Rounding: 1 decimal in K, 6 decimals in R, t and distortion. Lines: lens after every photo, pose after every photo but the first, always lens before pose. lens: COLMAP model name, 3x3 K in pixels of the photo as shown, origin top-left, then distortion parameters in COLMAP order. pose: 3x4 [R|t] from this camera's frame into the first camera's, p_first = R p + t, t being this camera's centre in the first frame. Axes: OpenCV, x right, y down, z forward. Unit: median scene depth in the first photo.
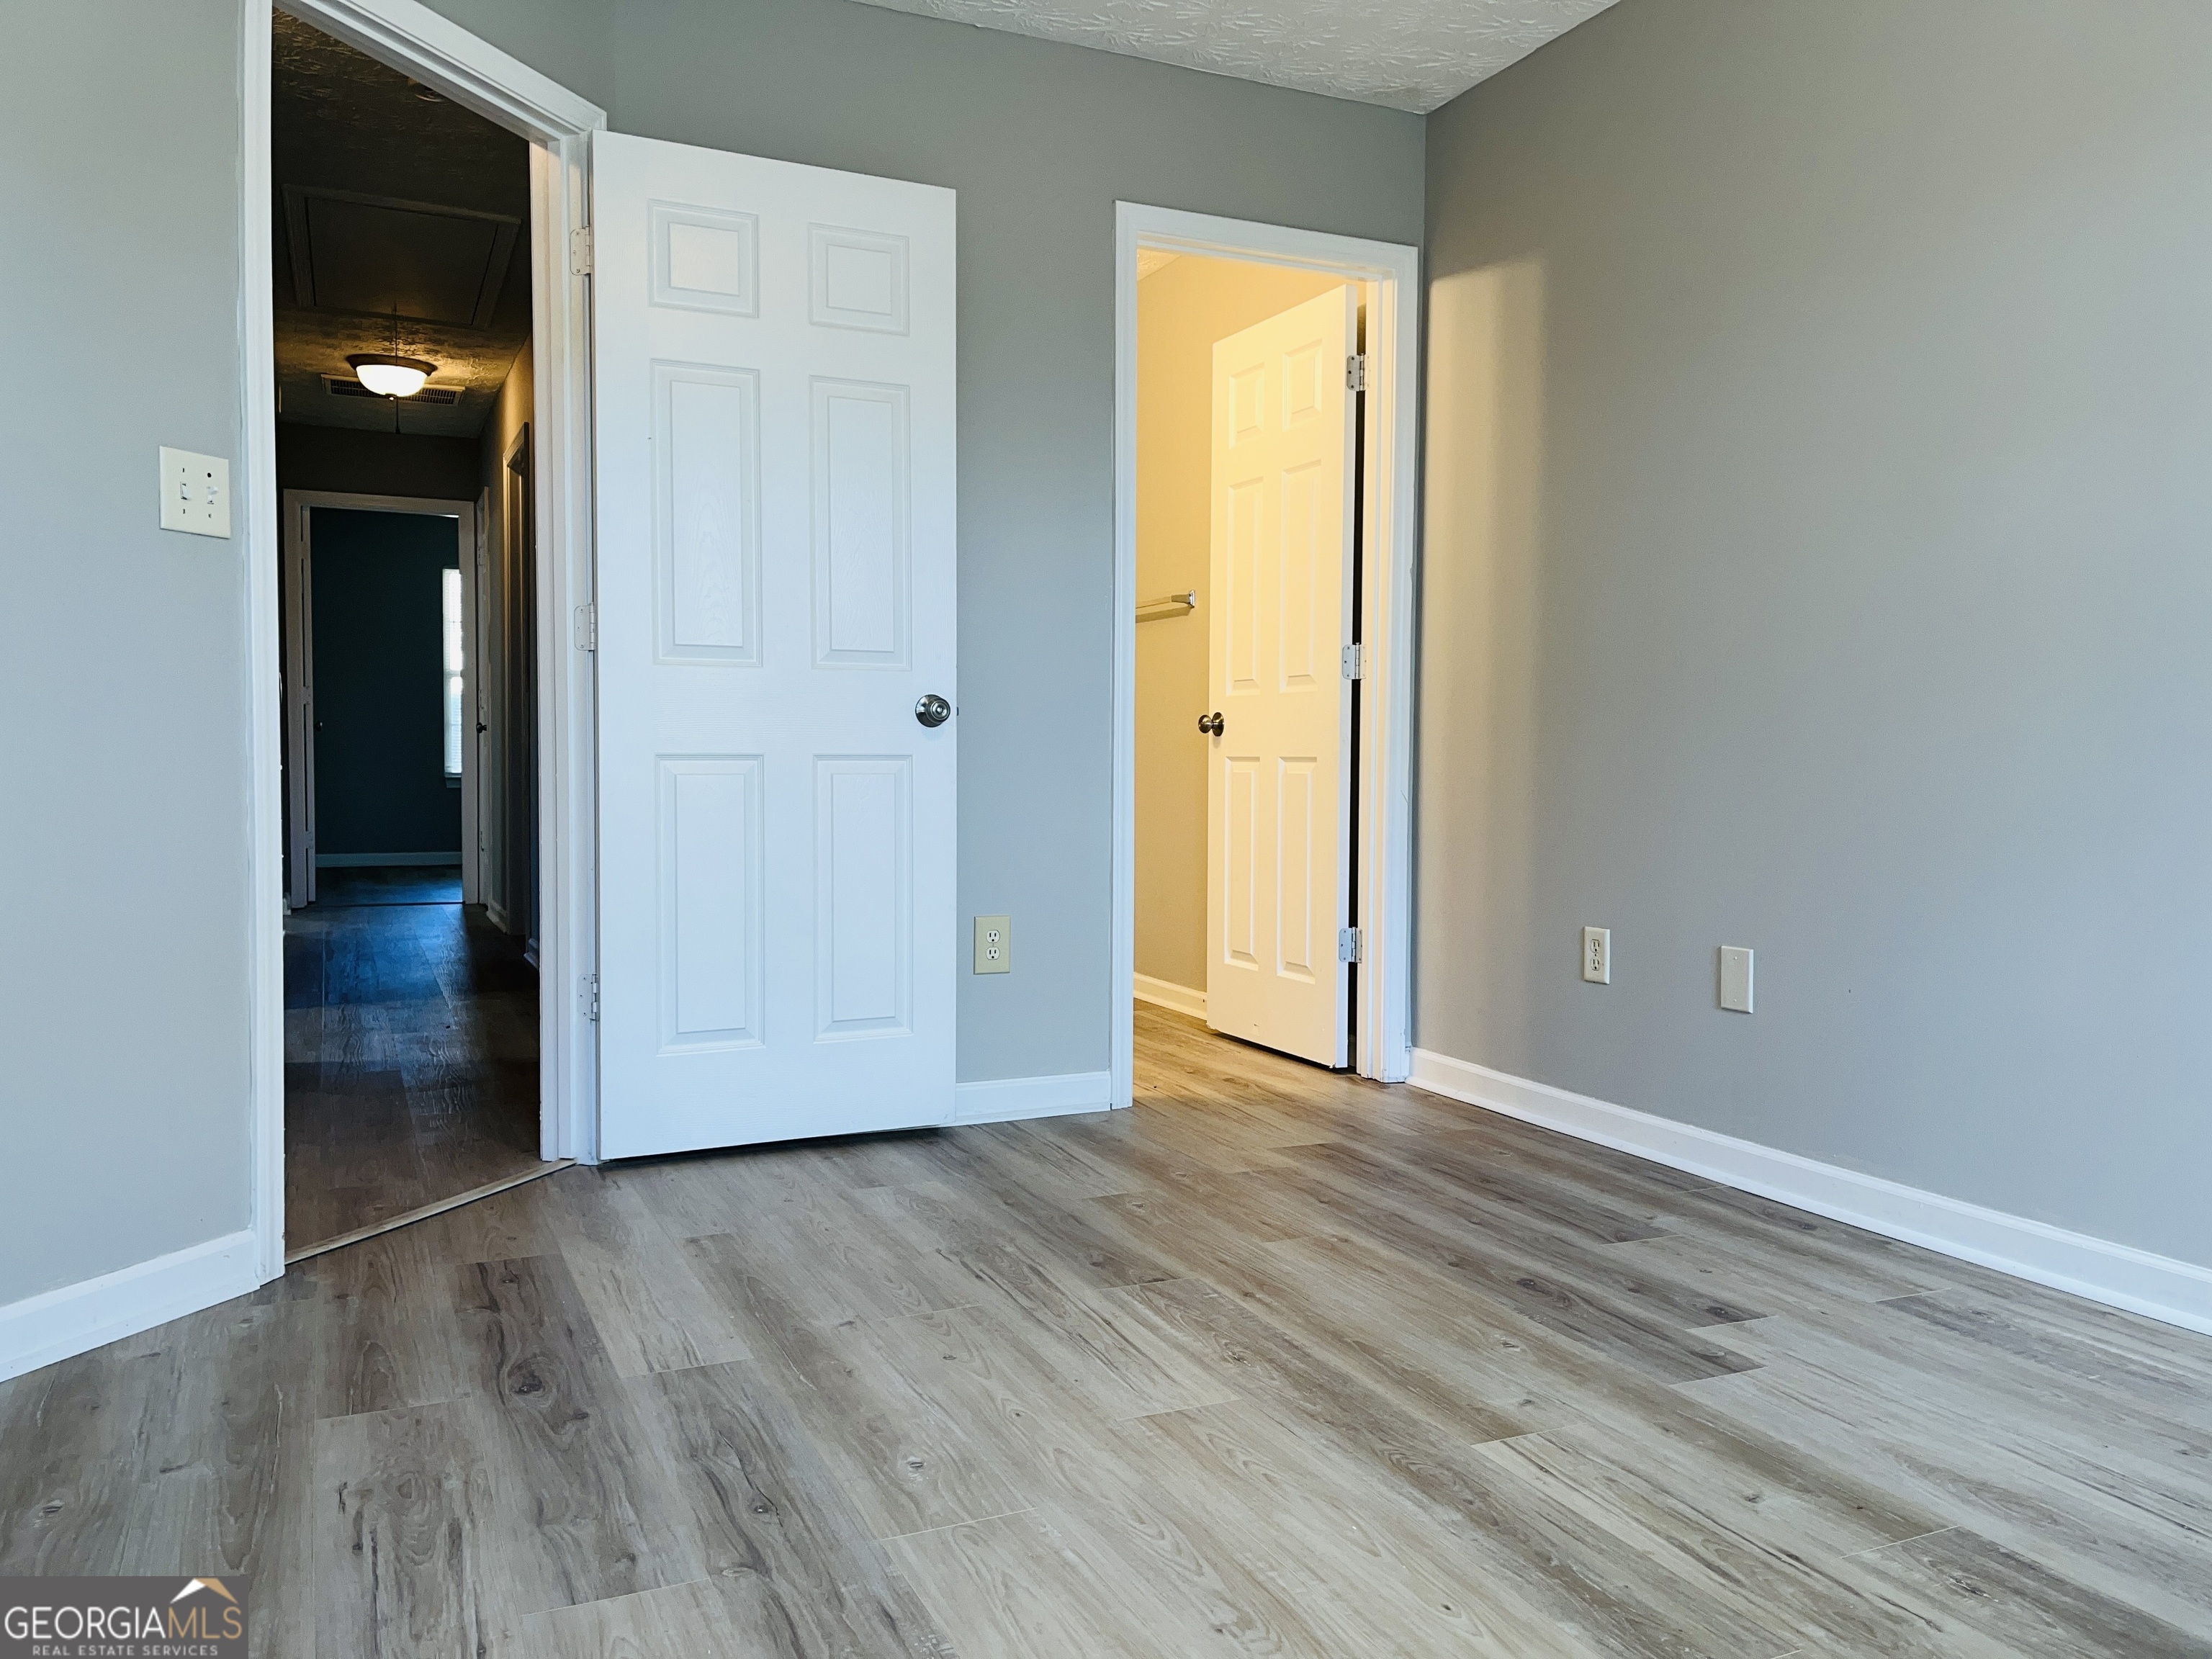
lens RADIAL K [[1683.6, 0, 1117.8], [0, 1683.6, 818.6], [0, 0, 1]] dist [0.071048, -0.081926]
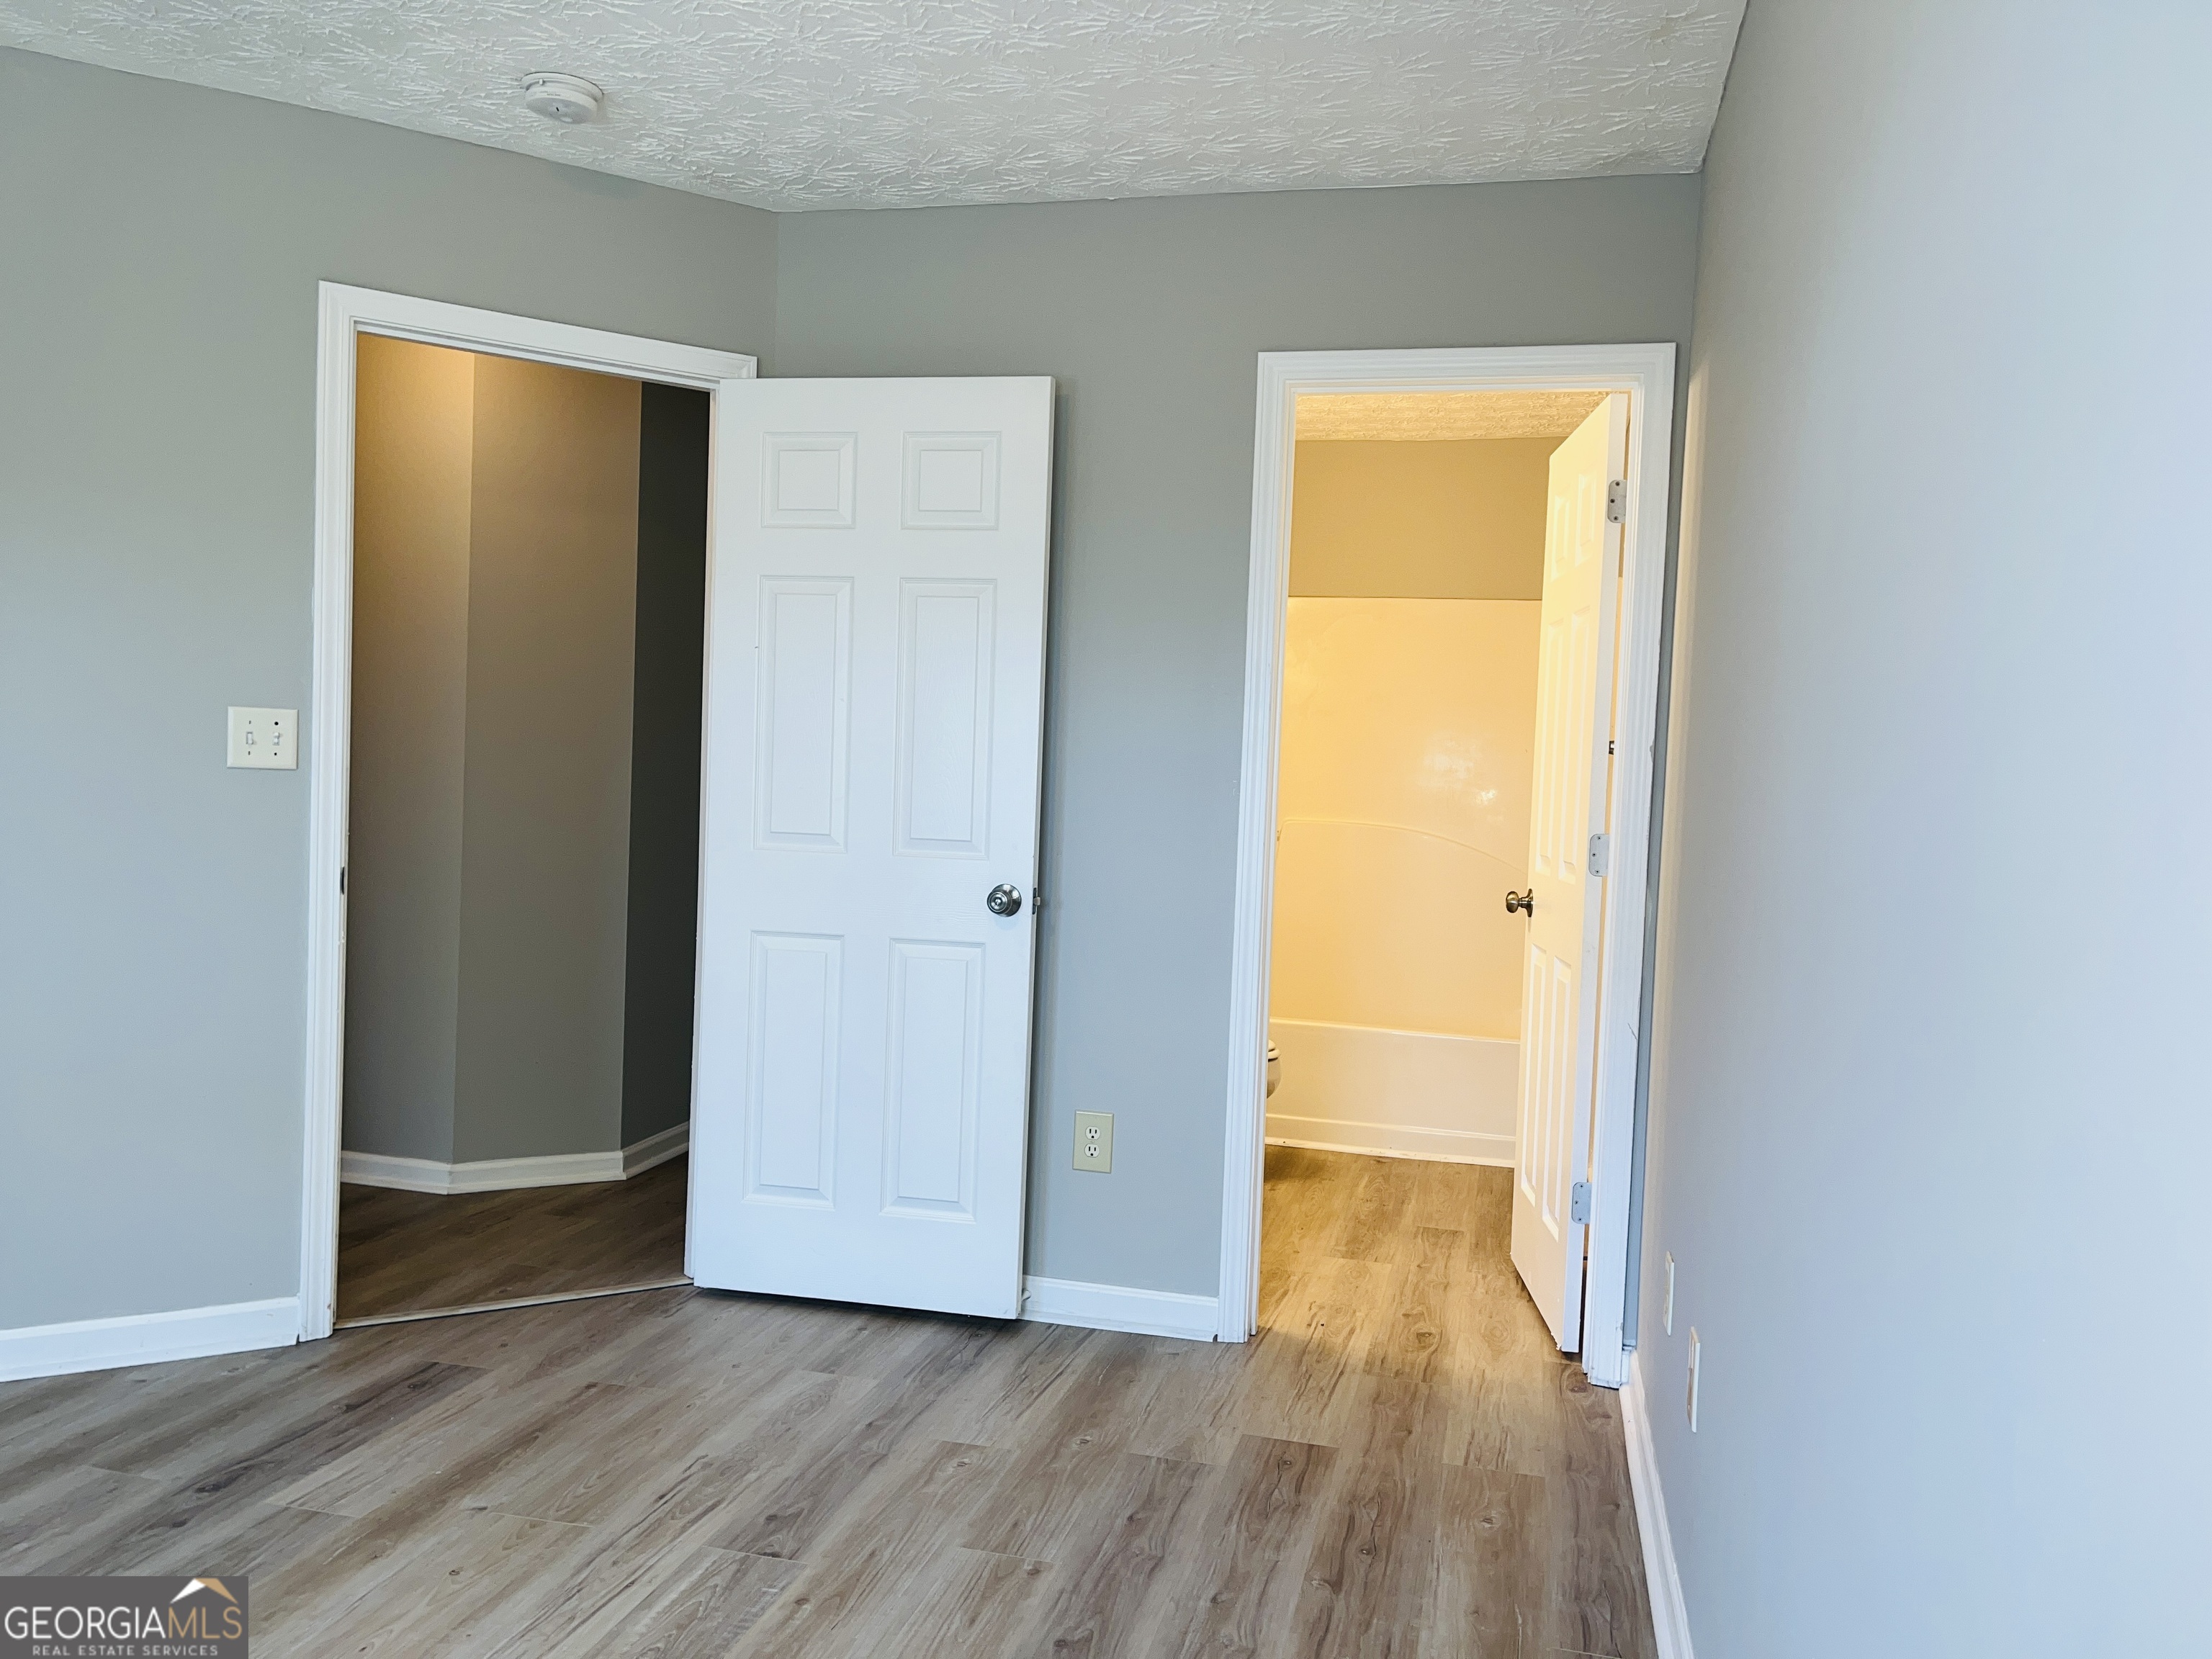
lens RADIAL K [[1683.6, 0, 1117.8], [0, 1683.6, 818.6], [0, 0, 1]] dist [0.071048, -0.081926]
pose [[0.779607, 0.039769, -0.625005, 0.750704], [-0.058070, 0.998273, -0.008915, -0.142569], [0.623570, 0.043245, 0.780570, 0.350677]]
